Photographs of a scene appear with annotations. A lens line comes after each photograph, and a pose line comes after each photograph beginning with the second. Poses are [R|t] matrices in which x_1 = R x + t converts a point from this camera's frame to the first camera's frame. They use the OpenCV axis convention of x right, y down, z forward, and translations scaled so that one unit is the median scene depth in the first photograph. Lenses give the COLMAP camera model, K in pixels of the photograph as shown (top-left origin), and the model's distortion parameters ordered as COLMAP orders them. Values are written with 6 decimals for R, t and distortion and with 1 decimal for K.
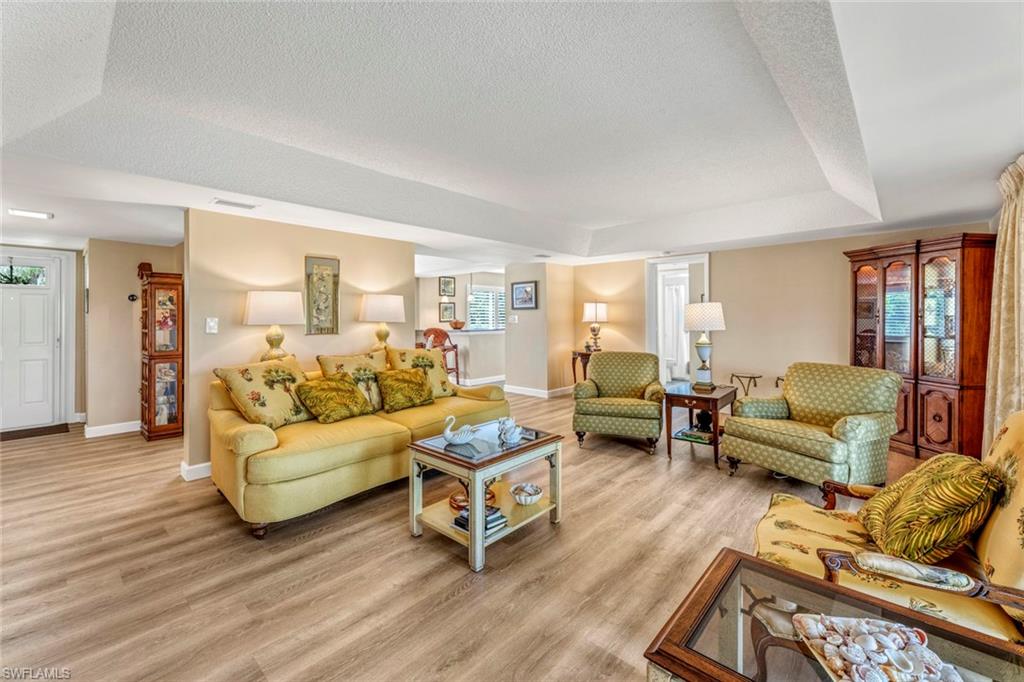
lens RADIAL K [[421.2, 0, 513.2], [0, 421.2, 316.6], [0, 0, 1]] dist [0.001258, 0.000173]
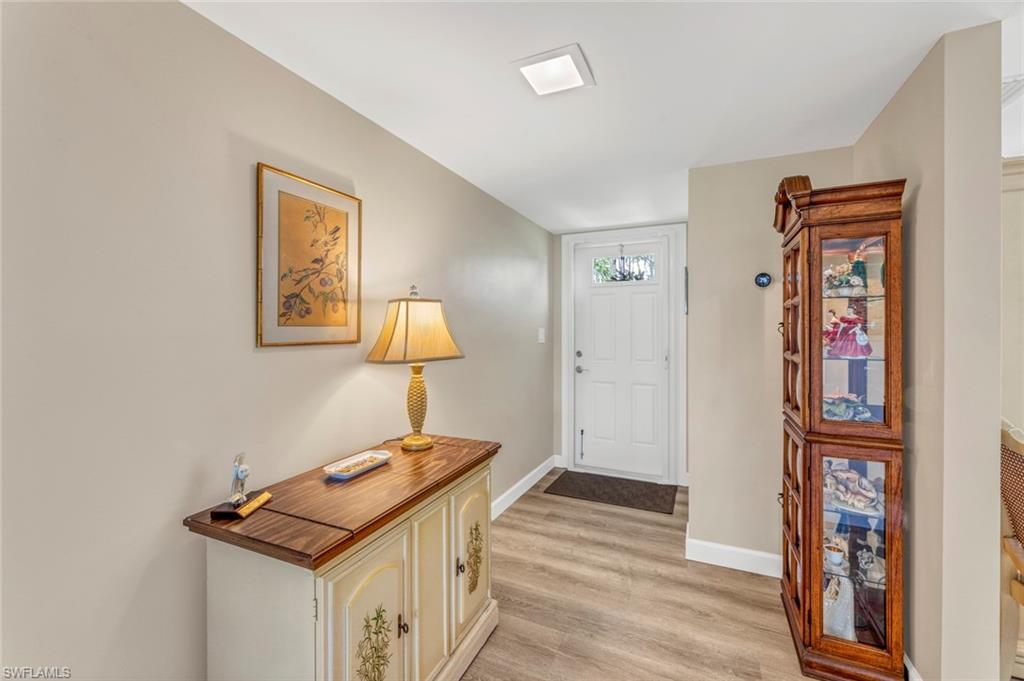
lens RADIAL K [[408.7, 0, 511.9], [0, 408.7, 333.3], [0, 0, 1]] dist [0.023870, 0.000184]
pose [[0.285029, 0.011736, -0.958447, -0.568017], [0.012145, 0.999801, 0.015854, 0.003000], [0.958442, -0.016160, 0.284830, 0.629435]]
